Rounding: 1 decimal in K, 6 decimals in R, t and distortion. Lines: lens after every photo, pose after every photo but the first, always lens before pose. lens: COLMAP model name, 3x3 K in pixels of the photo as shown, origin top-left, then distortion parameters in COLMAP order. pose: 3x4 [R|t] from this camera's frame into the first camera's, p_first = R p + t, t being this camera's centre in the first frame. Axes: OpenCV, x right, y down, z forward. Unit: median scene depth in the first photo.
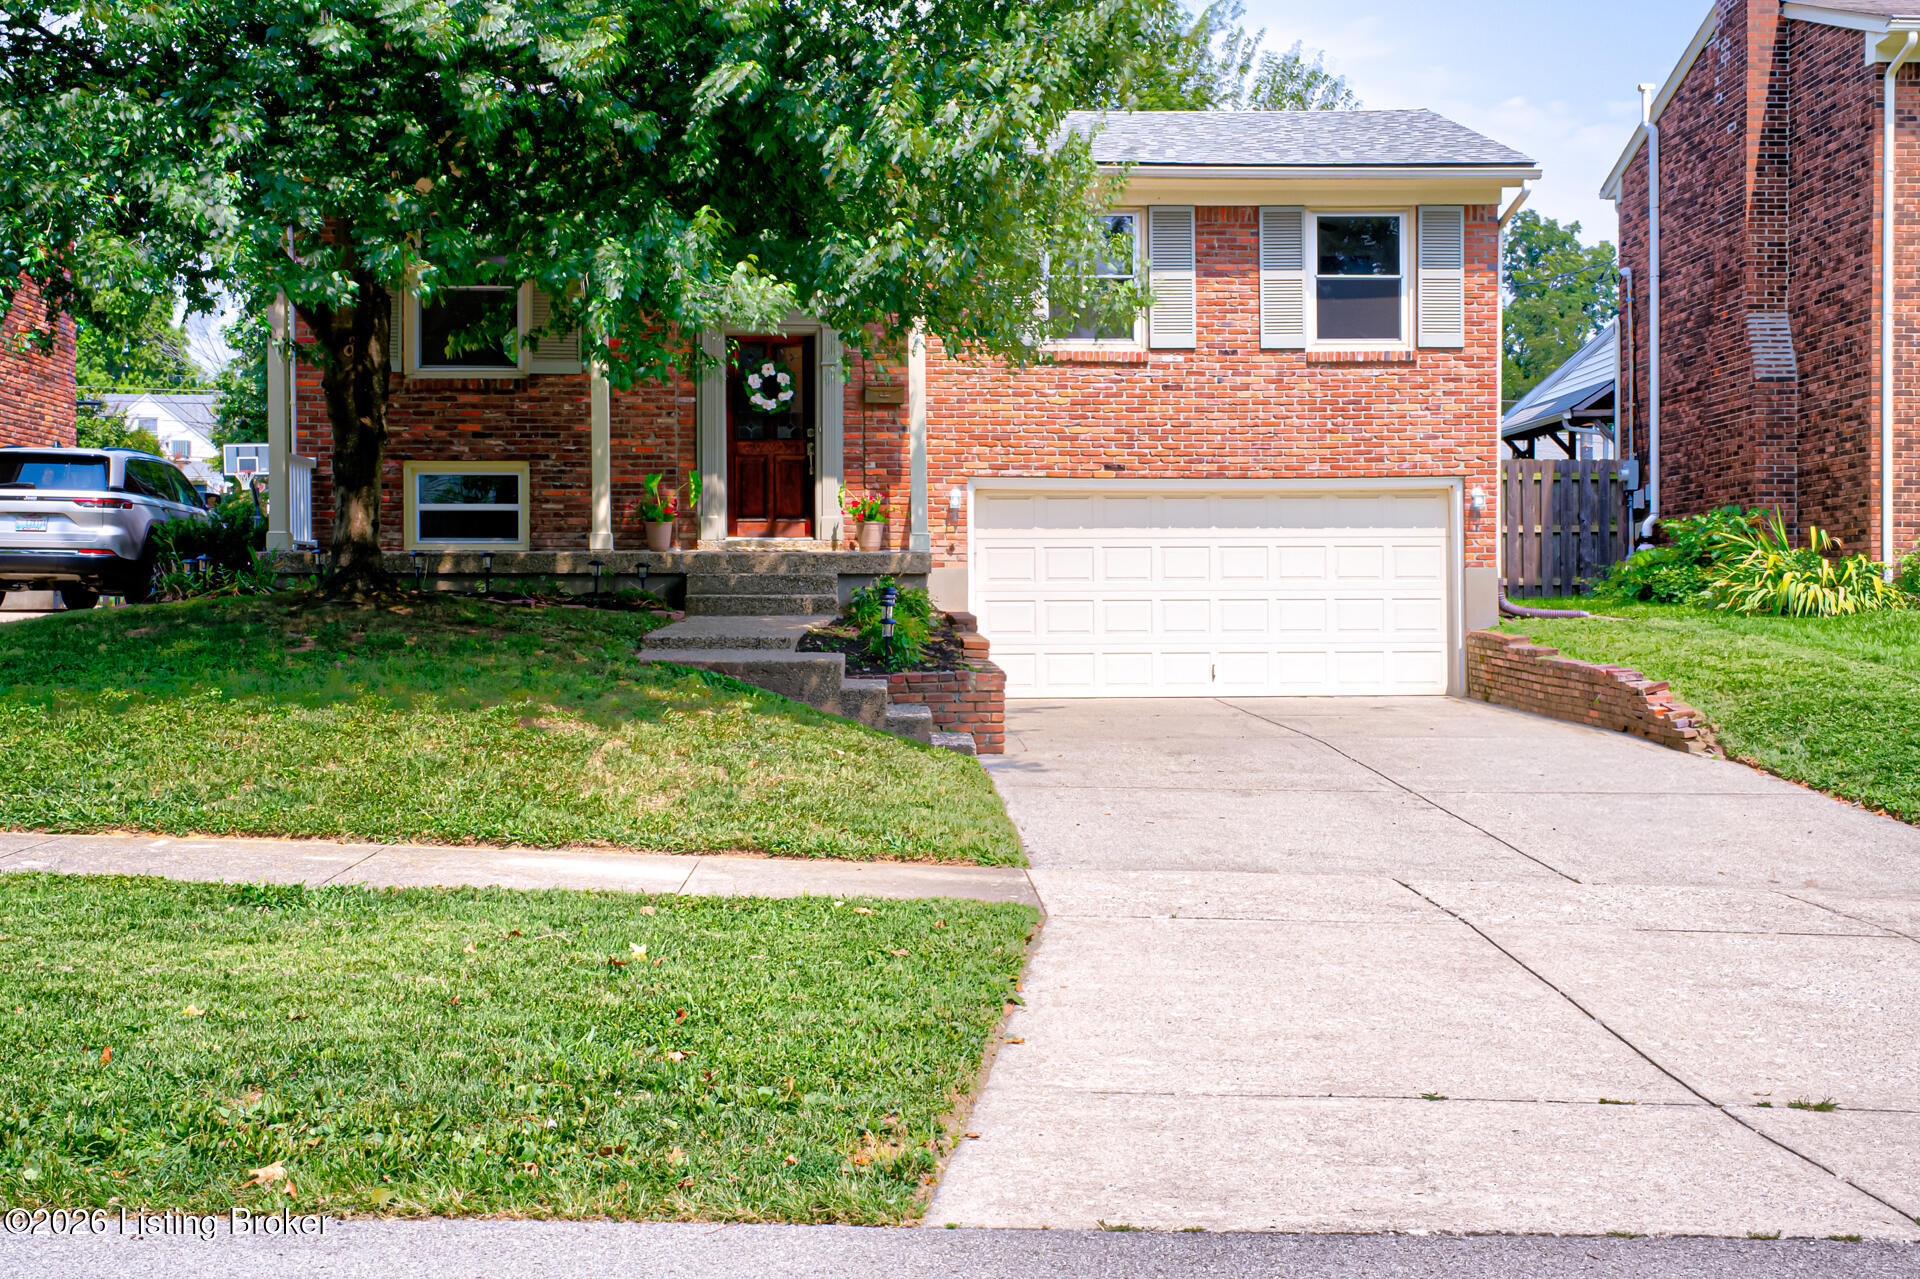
lens RADIAL K [[2340.7, 0, 960.0], [0, 2340.7, 639.5], [0, 0, 1]] dist [-0.000246, 0.009289]
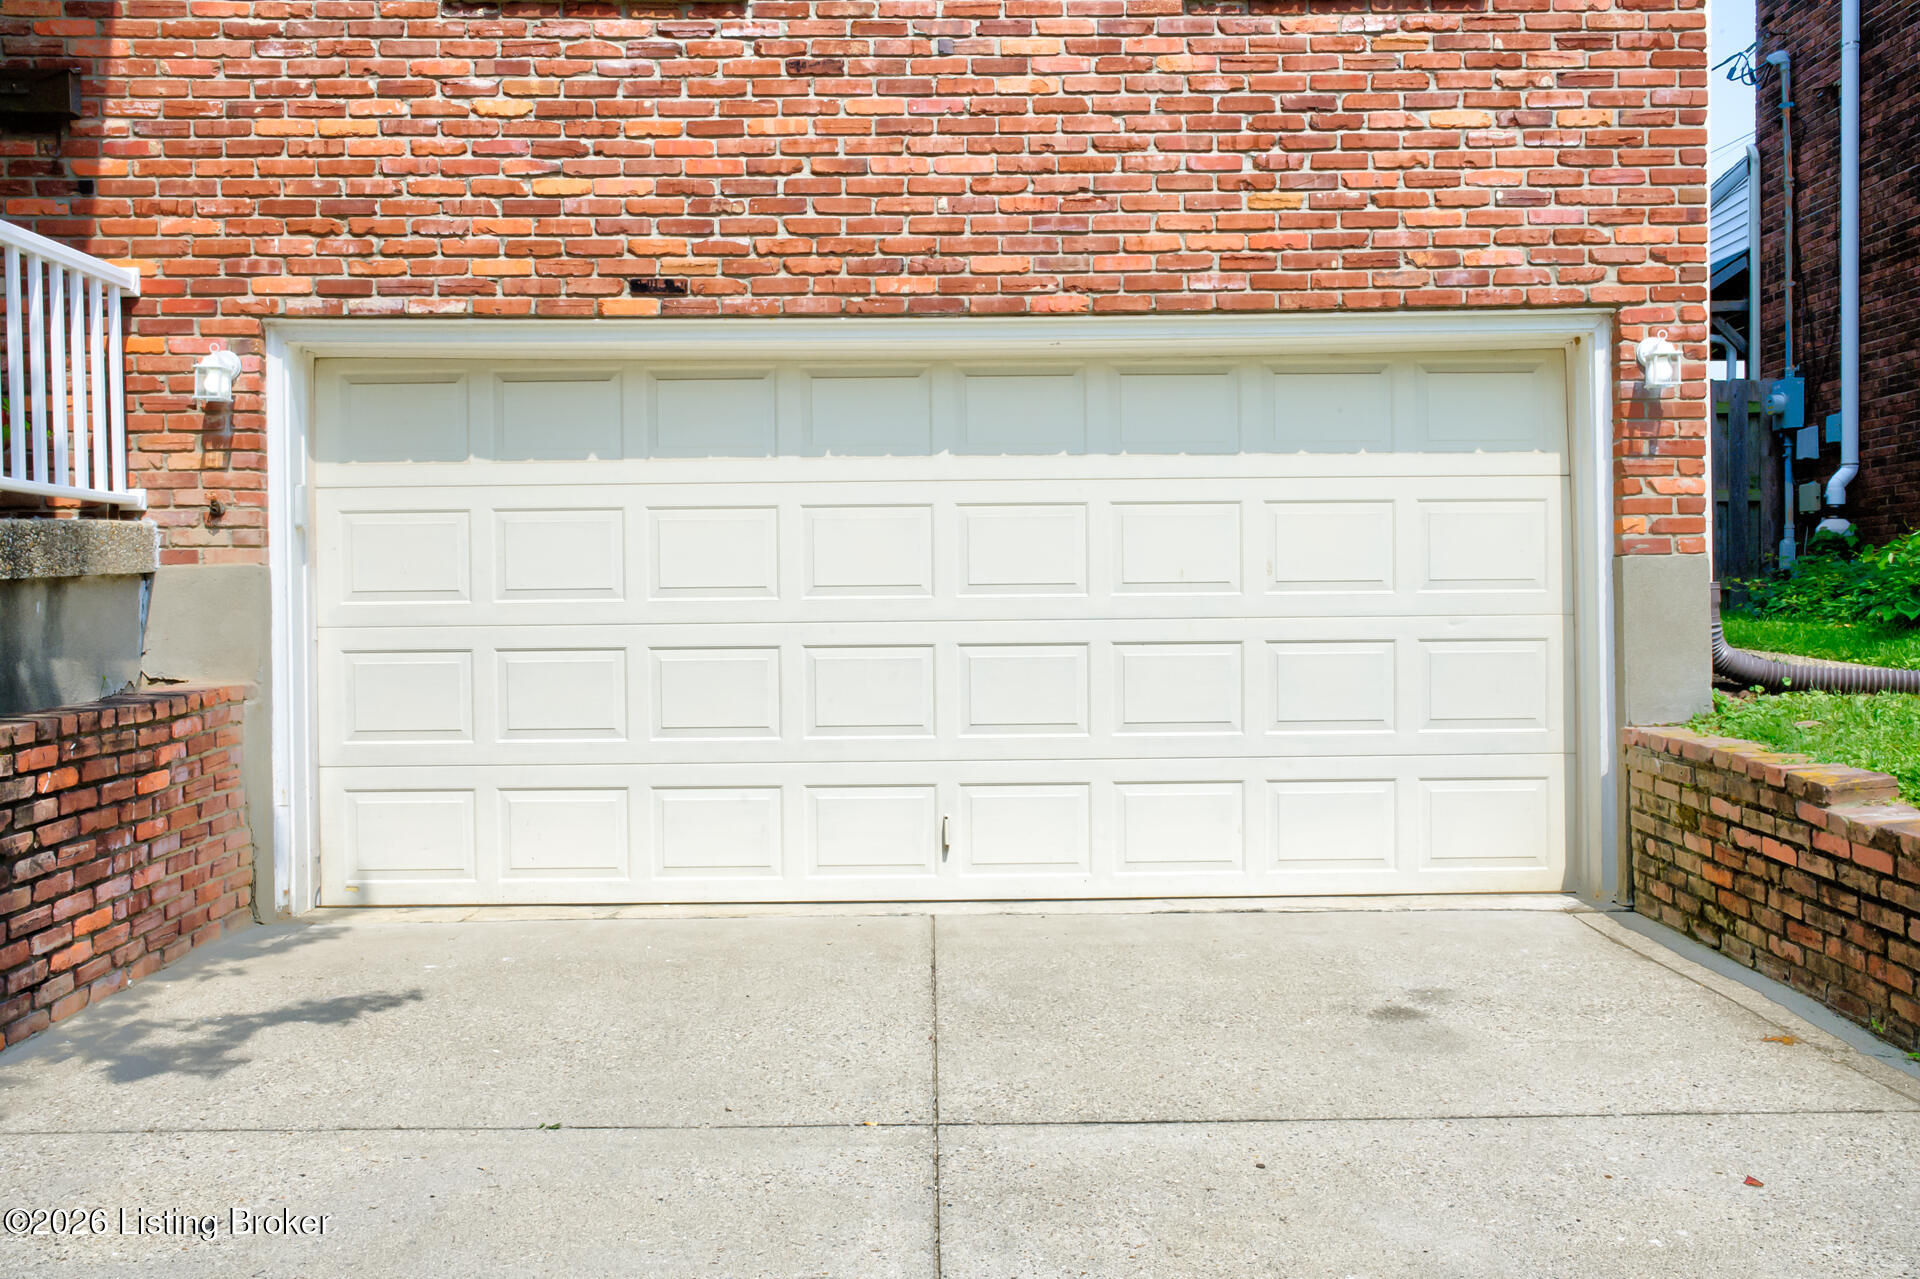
lens RADIAL K [[1770.8, 0, 960.0], [0, 1770.8, 639.5], [0, 0, 1]] dist [-0.070375, 0.127694]
pose [[0.999397, -0.004883, -0.034386, 0.121906], [0.005163, 0.999954, 0.008063, -0.020340], [0.034345, -0.008235, 0.999376, 0.721840]]
